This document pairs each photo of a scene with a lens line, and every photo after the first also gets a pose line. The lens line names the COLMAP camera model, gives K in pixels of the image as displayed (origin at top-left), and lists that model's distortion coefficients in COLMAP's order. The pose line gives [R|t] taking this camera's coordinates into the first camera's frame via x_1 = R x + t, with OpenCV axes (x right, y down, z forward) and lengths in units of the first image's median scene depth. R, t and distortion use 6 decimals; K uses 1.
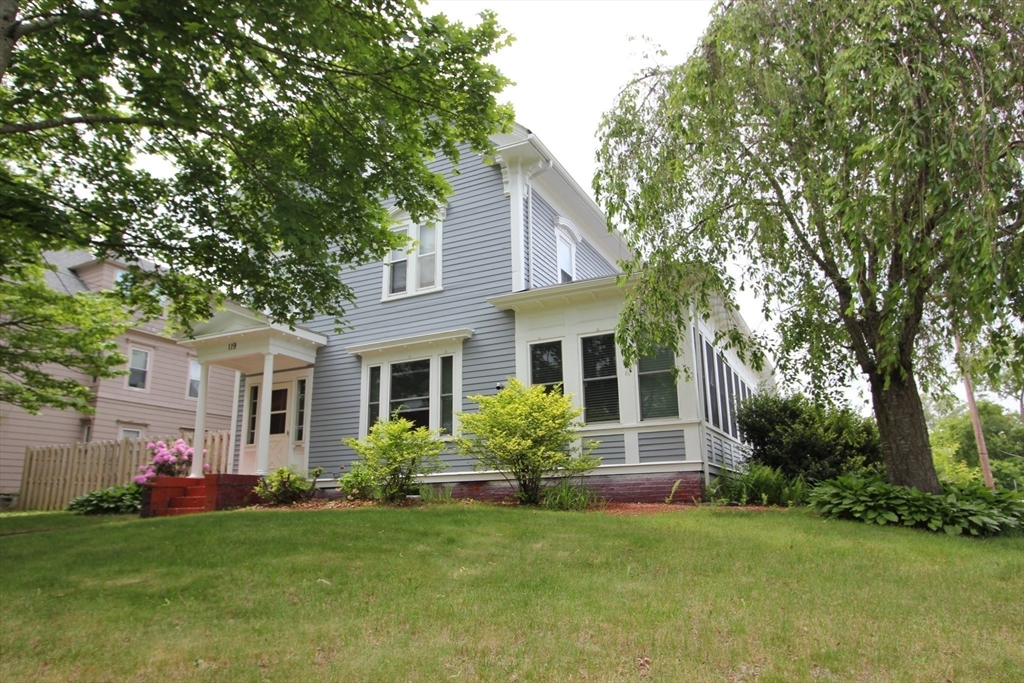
lens RADIAL K [[689.5, 0, 507.9], [0, 689.5, 343.1], [0, 0, 1]] dist [-0.017948, 0.001997]
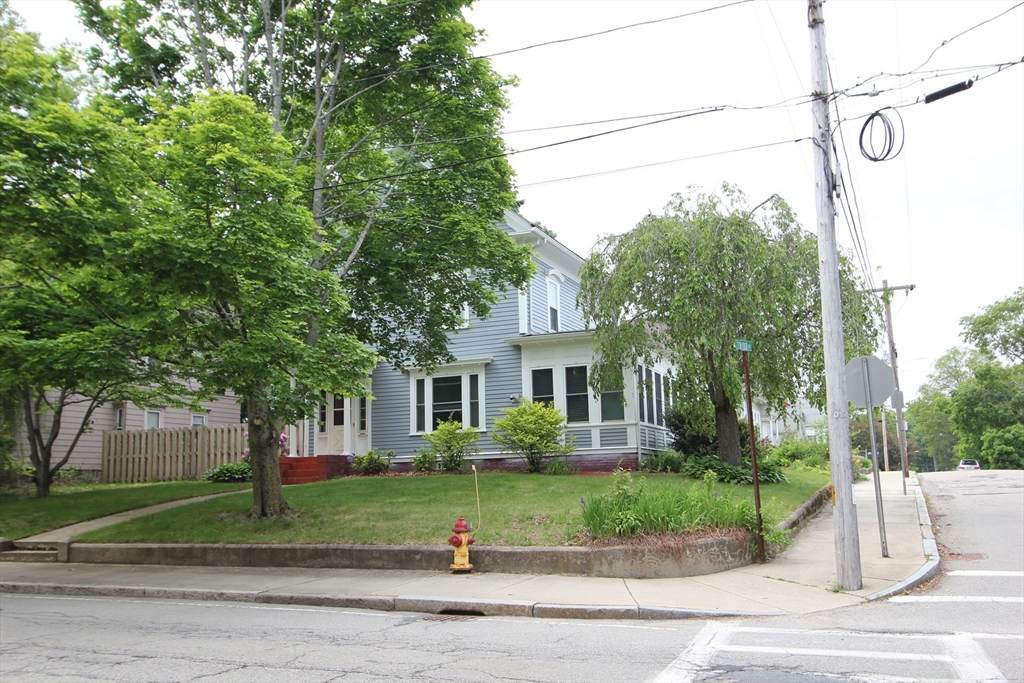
lens RADIAL K [[950.0, 0, 512.6], [0, 950.0, 342.0], [0, 0, 1]] dist [0.010527, 0.000000]
pose [[0.997491, 0.003219, 0.070726, -0.165062], [-0.009336, 0.996223, 0.086325, -0.249327], [-0.070181, -0.086768, 0.993753, -1.122479]]
